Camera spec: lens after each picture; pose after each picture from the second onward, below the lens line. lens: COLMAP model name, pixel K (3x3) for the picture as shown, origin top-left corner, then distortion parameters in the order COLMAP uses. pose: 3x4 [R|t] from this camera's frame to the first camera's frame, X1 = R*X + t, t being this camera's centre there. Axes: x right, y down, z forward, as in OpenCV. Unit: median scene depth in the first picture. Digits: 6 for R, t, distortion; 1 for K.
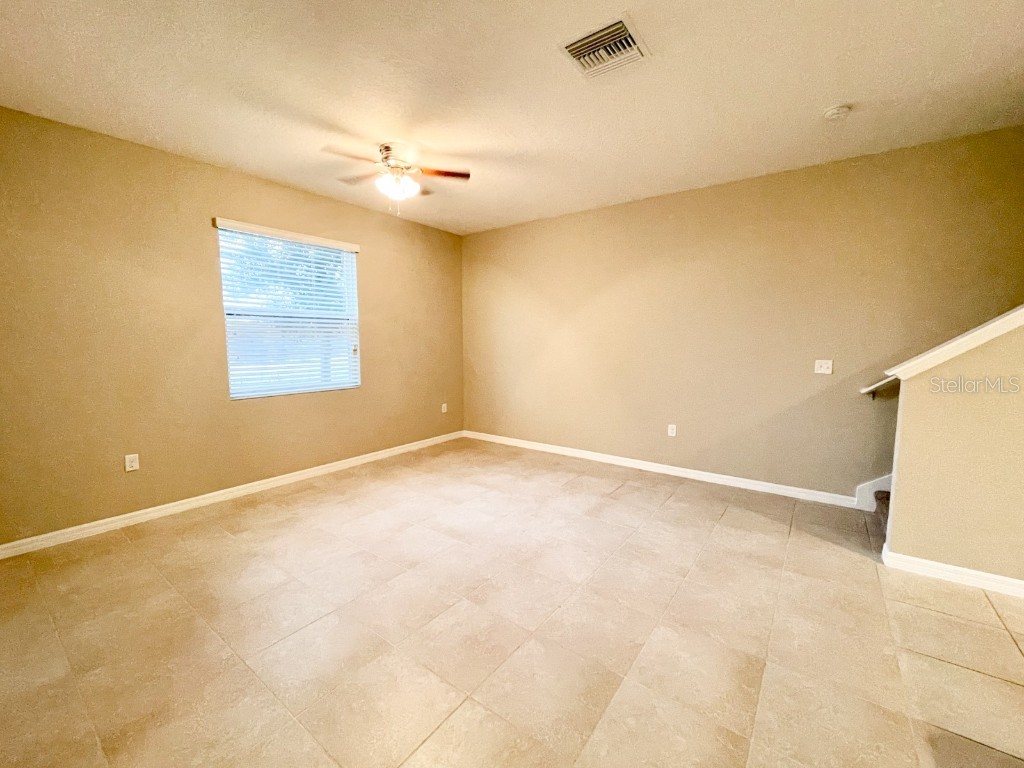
lens RADIAL K [[421.7, 0, 512.0], [0, 421.7, 384.0], [0, 0, 1]] dist [0.001584, 0.000151]
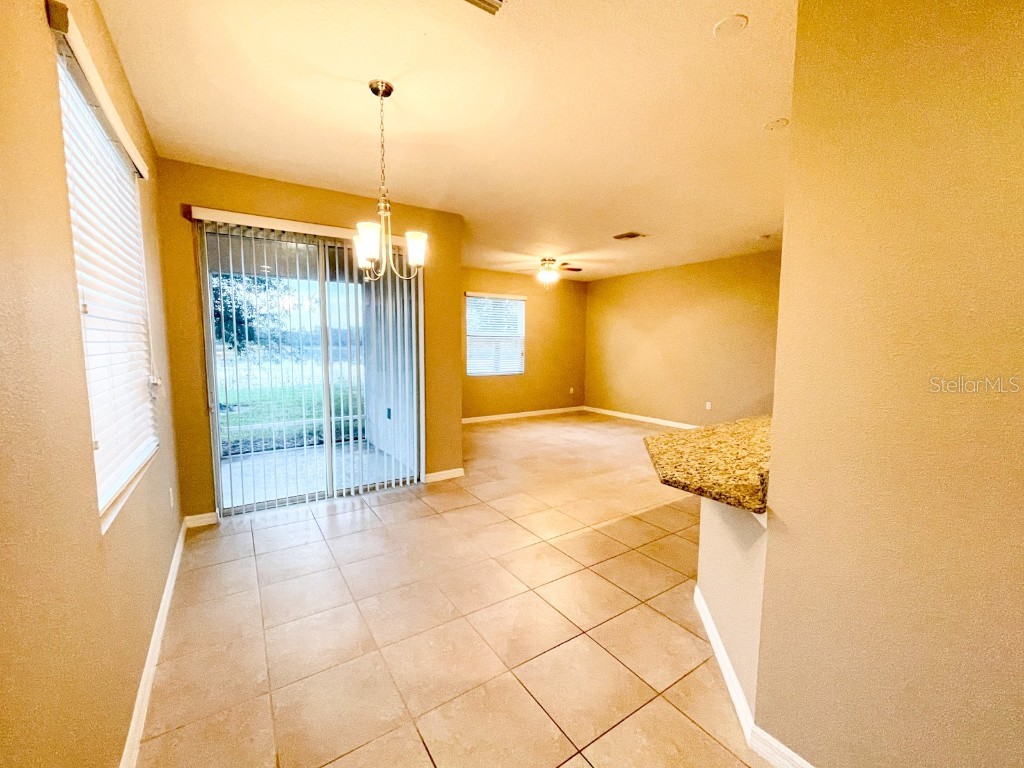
lens RADIAL K [[421.7, 0, 512.0], [0, 421.7, 384.0], [0, 0, 1]] dist [0.001584, 0.000151]
pose [[0.943469, 0.036234, -0.329475, 0.197901], [-0.038211, 0.999270, 0.000475, 0.054546], [0.329251, 0.012141, 0.944164, -0.755021]]
